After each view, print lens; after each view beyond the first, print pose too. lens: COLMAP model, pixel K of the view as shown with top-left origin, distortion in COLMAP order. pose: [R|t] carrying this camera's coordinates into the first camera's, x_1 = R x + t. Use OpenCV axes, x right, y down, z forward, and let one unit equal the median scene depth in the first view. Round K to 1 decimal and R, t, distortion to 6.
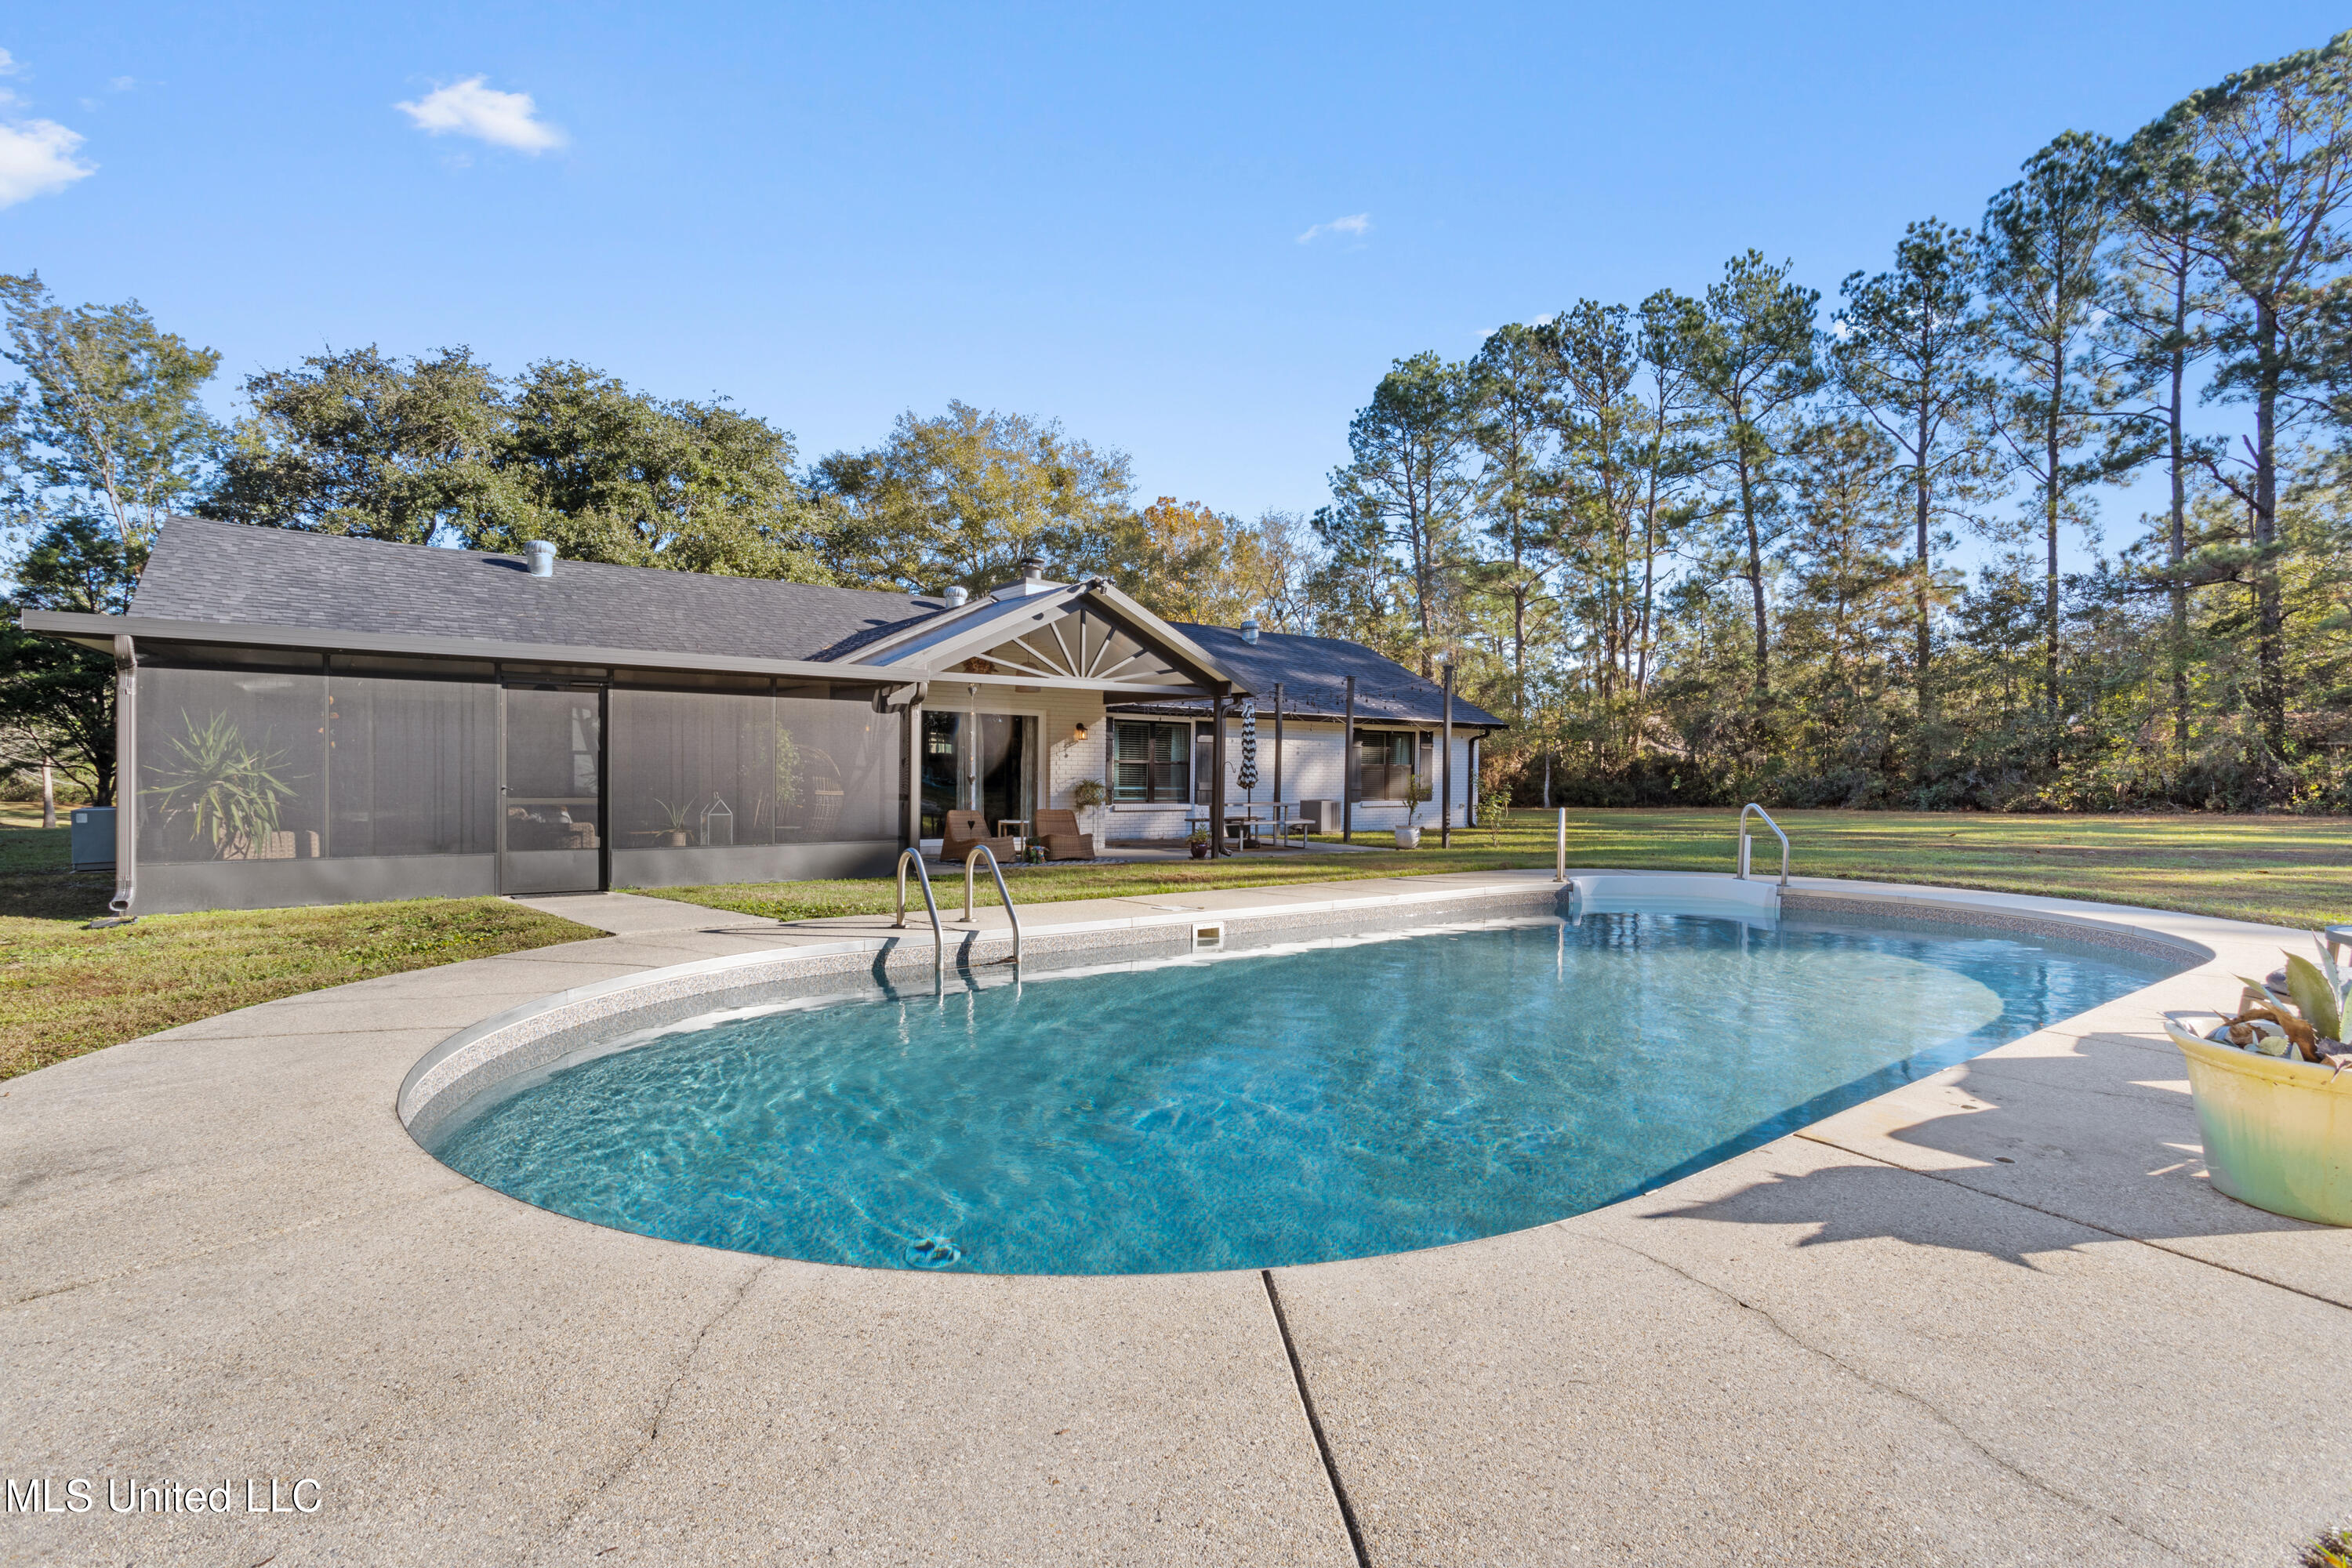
lens RADIAL K [[1158.7, 0, 1173.8], [0, 1158.7, 776.8], [0, 0, 1]] dist [-0.010227, 0.010426]
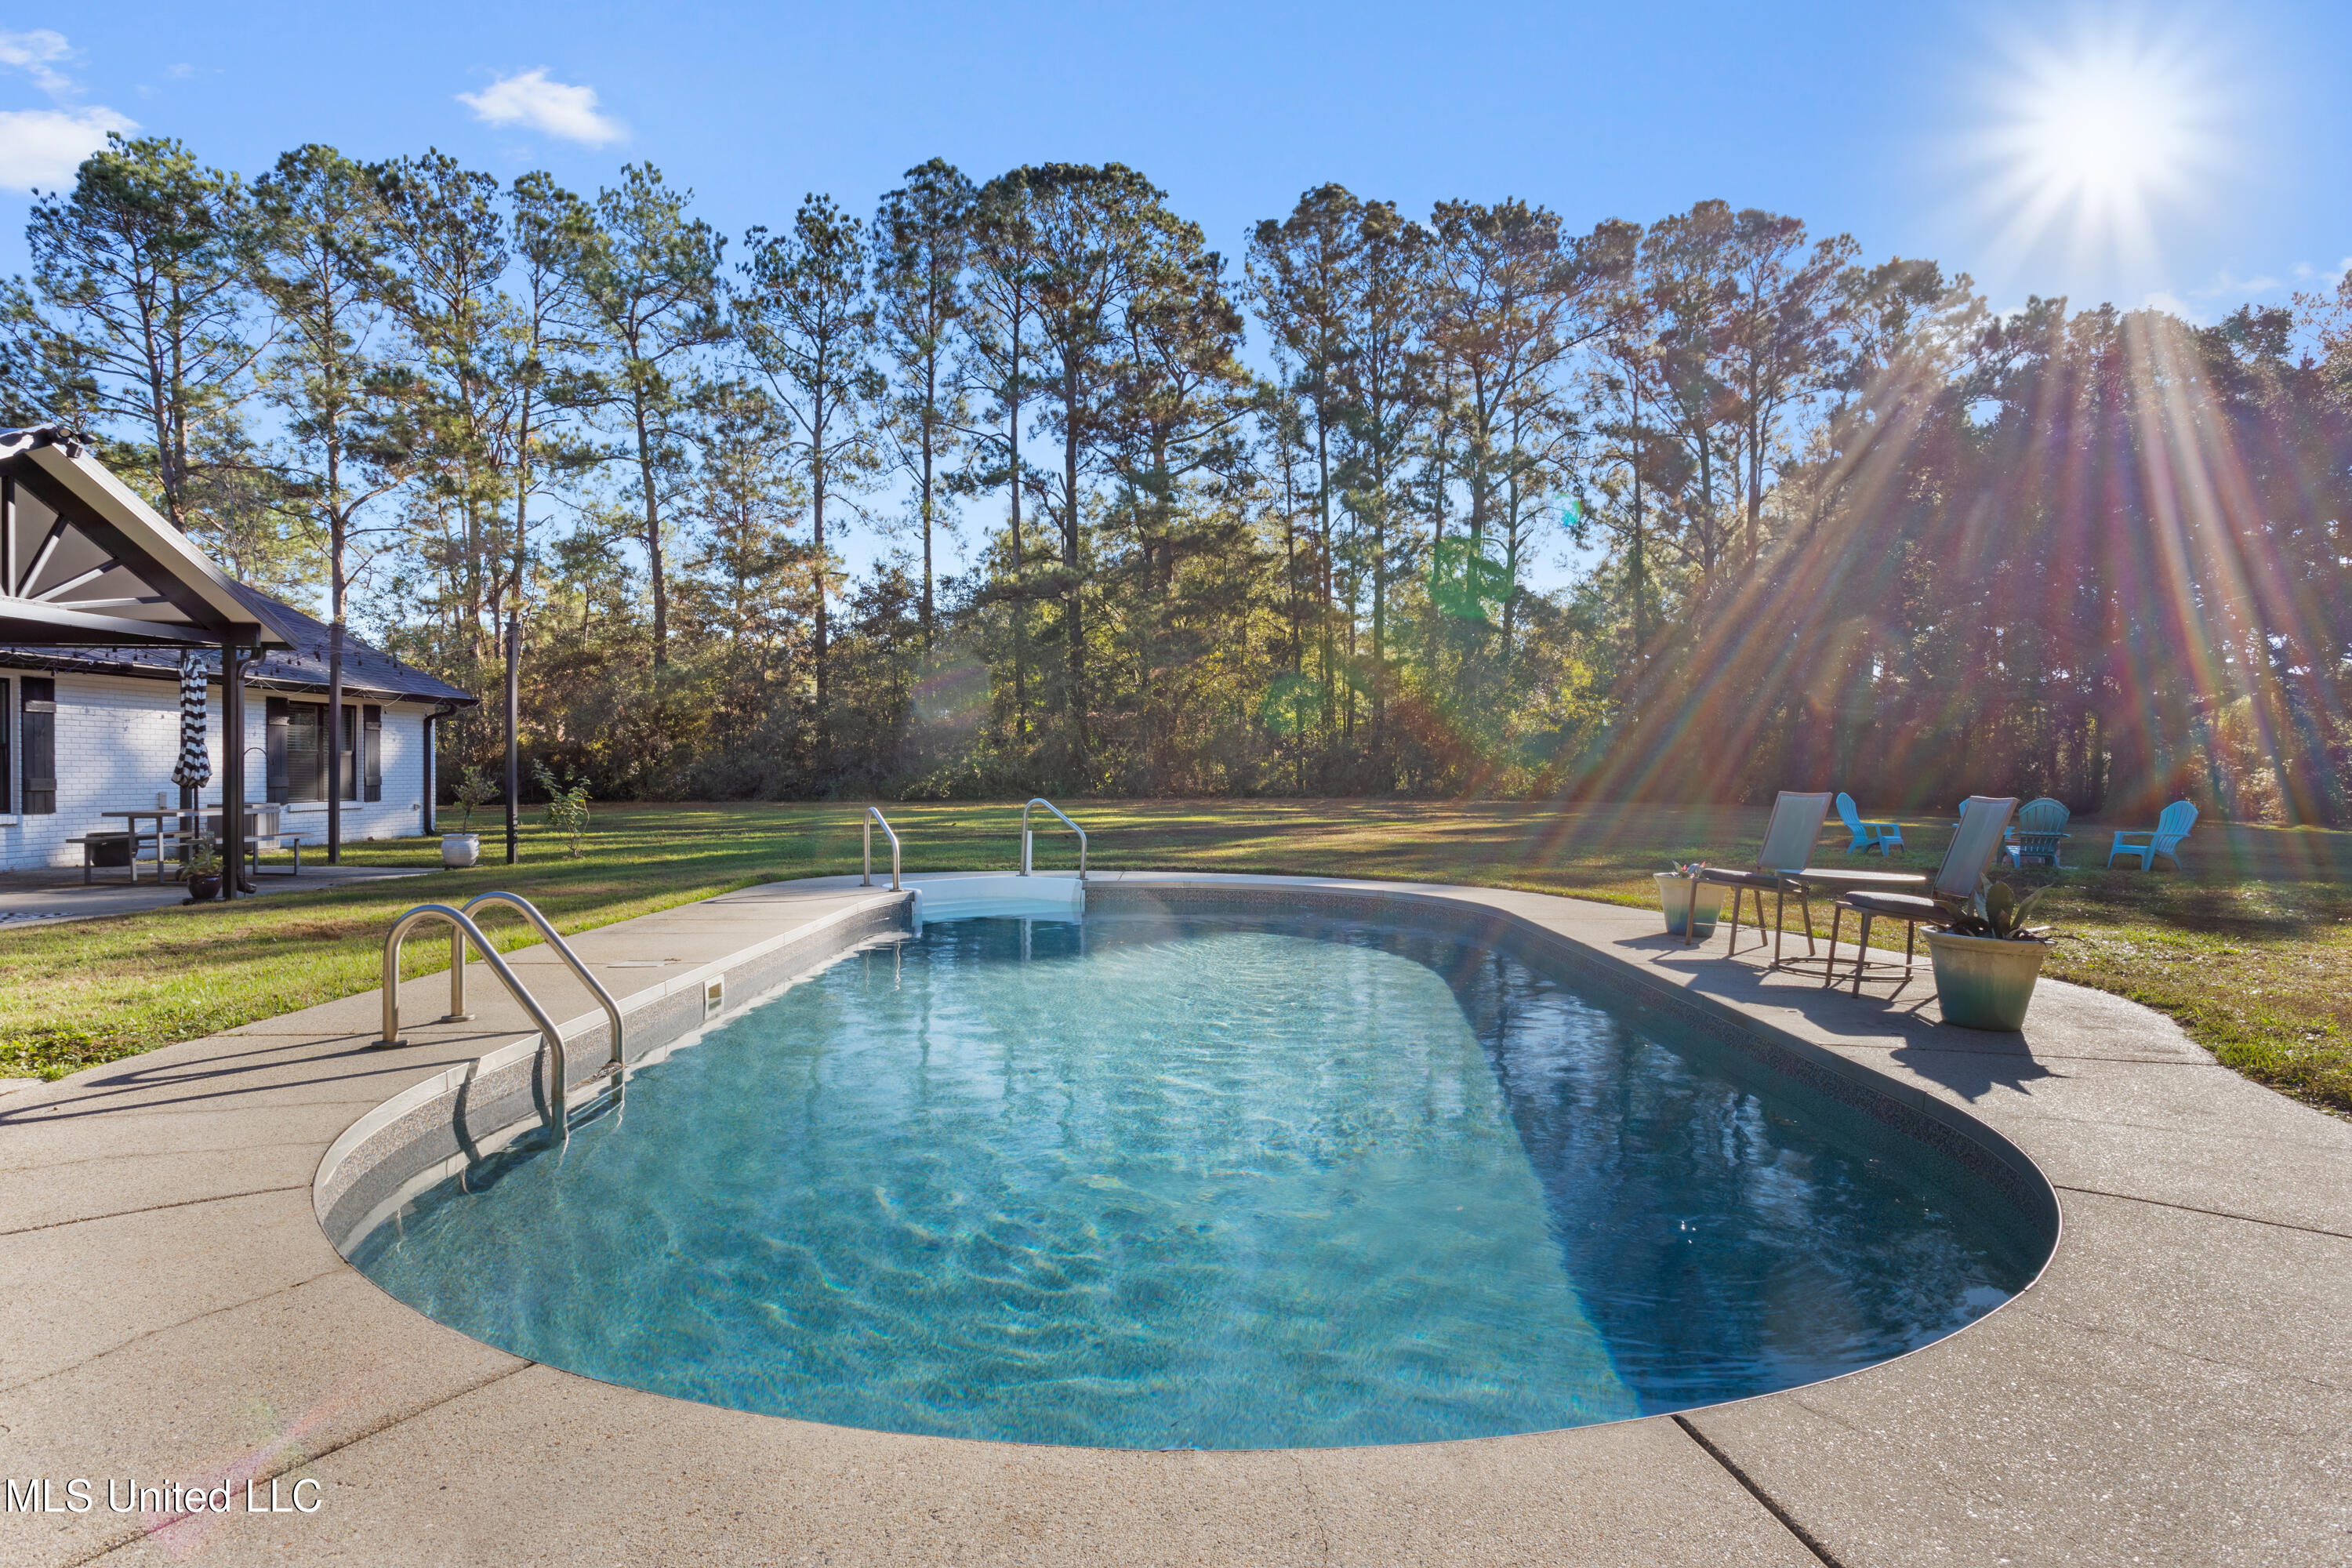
lens RADIAL K [[1373.5, 0, 1190.6], [0, 1373.5, 798.0], [0, 0, 1]] dist [-0.028810, 0.028838]
pose [[0.609361, -0.019456, 0.792654, -0.087139], [0.000013, 0.999699, 0.024528, -0.001196], [-0.792893, -0.014936, 0.609178, 0.043461]]
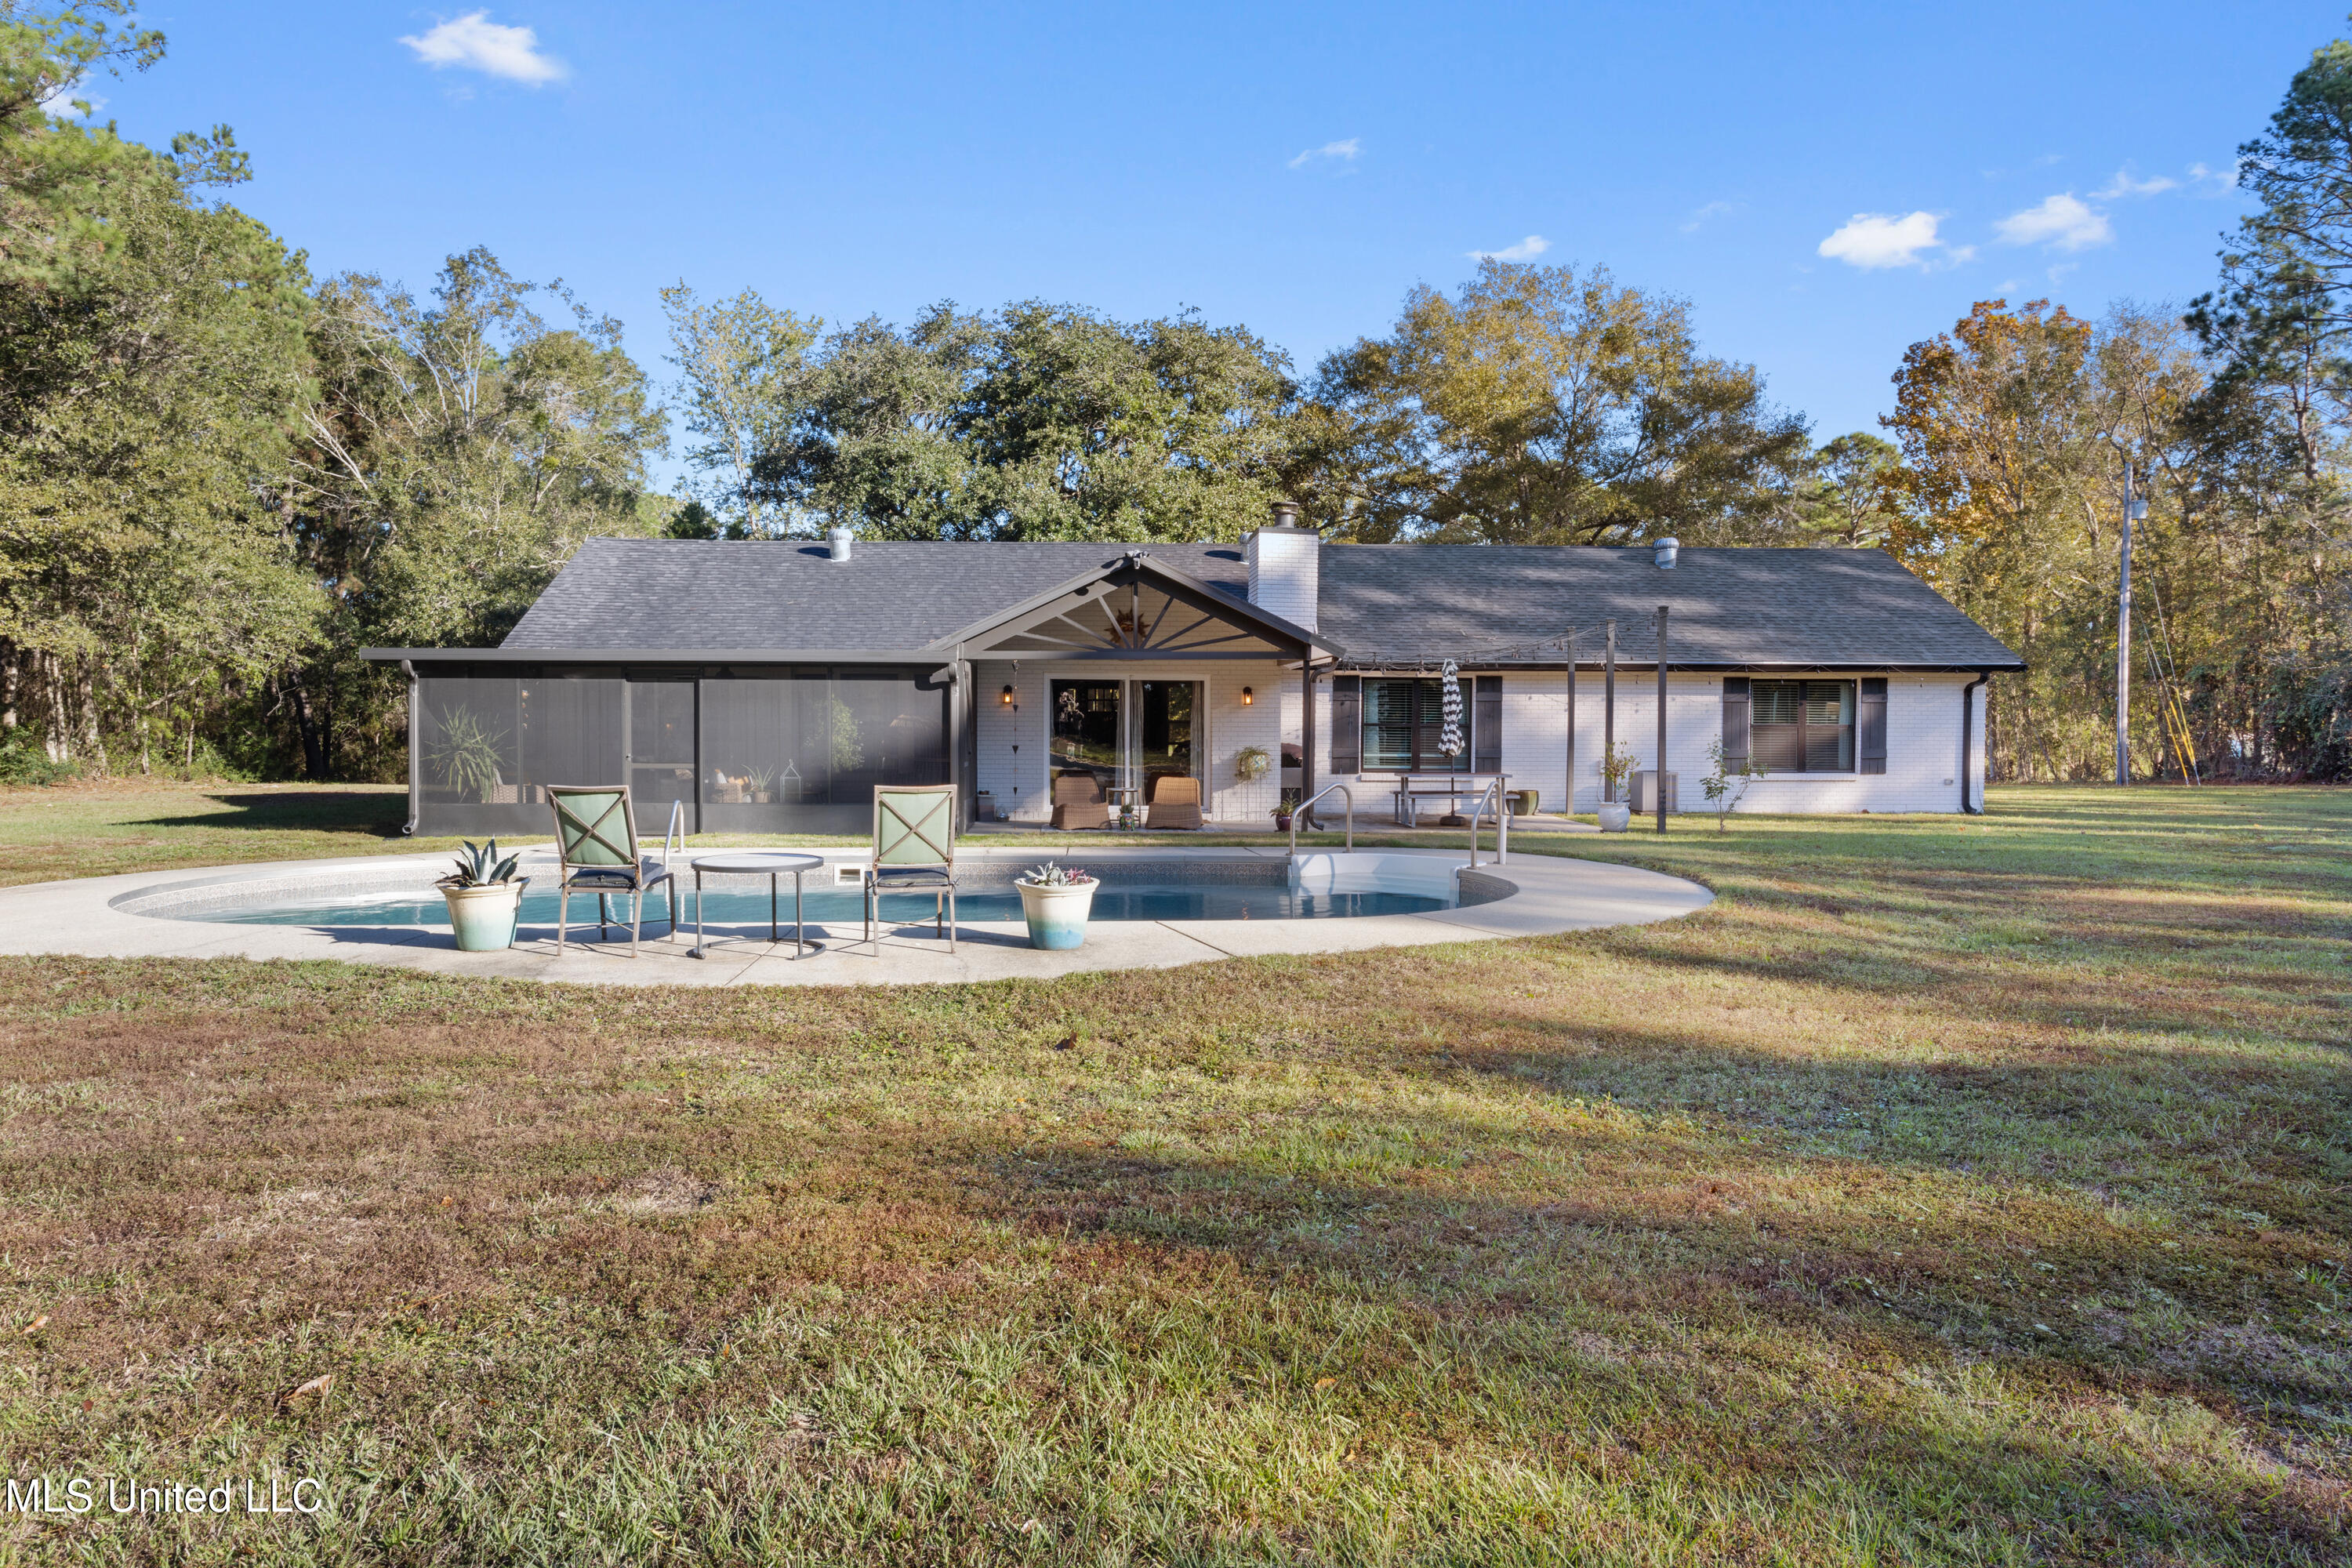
lens RADIAL K [[1689.2, 0, 1205.1], [0, 1689.2, 743.3], [0, 0, 1]] dist [0.030698, 0.021702]
pose [[0.840615, 0.001503, -0.541631, 0.260018], [0.003036, 0.999967, 0.007488, -0.004428], [0.541625, -0.007939, 0.840583, -0.071189]]
